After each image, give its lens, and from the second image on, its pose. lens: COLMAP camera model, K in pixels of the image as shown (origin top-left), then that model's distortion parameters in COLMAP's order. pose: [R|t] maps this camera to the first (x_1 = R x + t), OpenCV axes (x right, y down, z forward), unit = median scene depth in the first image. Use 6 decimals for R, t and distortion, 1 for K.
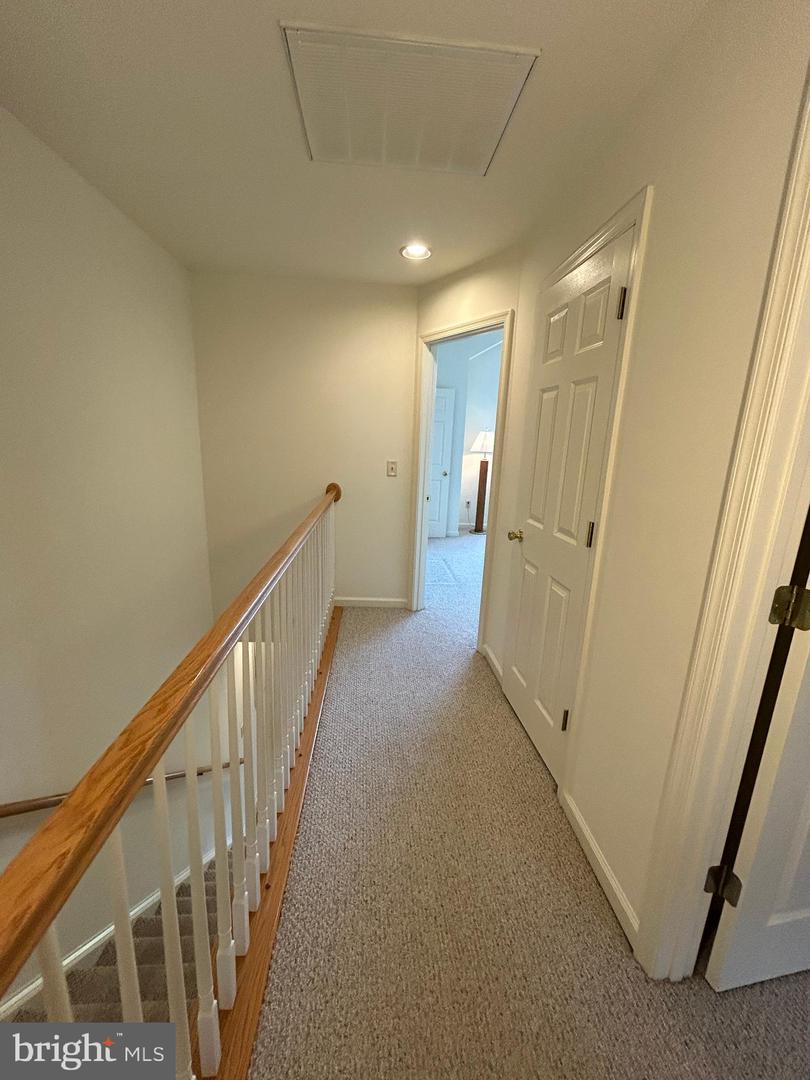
lens RADIAL K [[434.3, 0, 405.0], [0, 434.3, 540.0], [0, 0, 1]] dist [-0.000908, -0.000006]
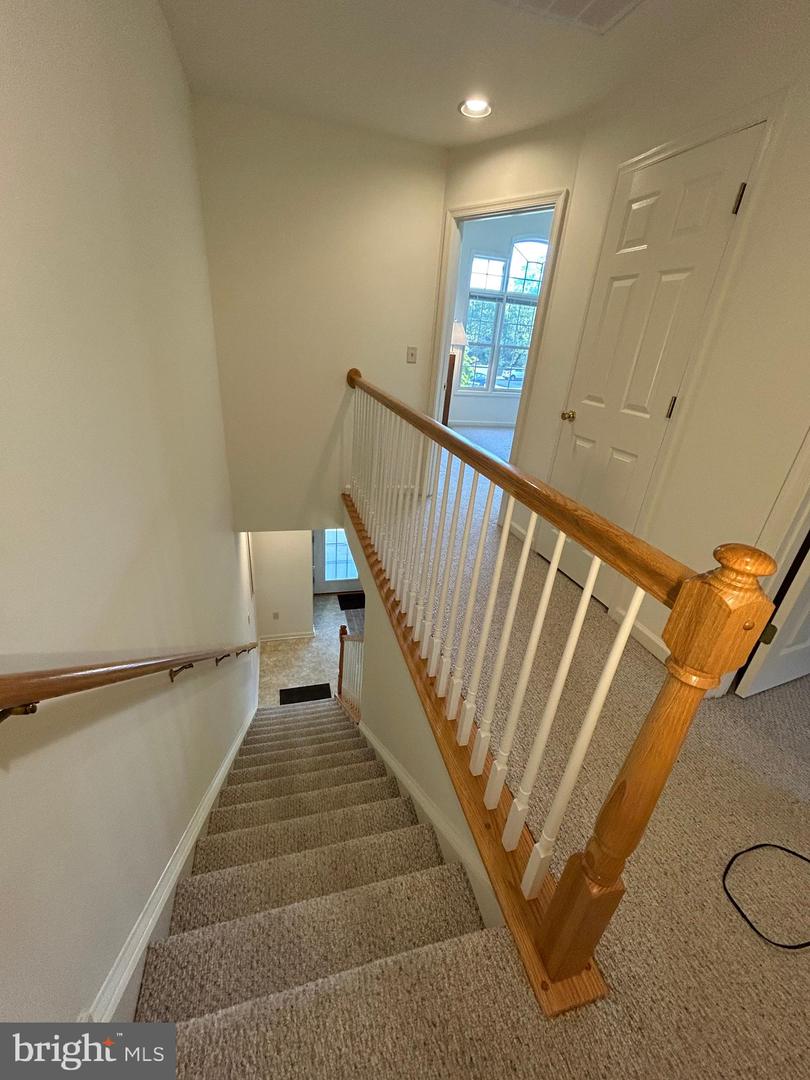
lens RADIAL K [[431.5, 0, 403.2], [0, 431.5, 536.1], [0, 0, 1]] dist [0.001534, -0.000021]
pose [[0.980495, -0.051351, 0.189717, -0.366849], [0.009796, 0.976833, 0.213777, 0.047727], [-0.196300, -0.207749, 0.958283, -0.075005]]
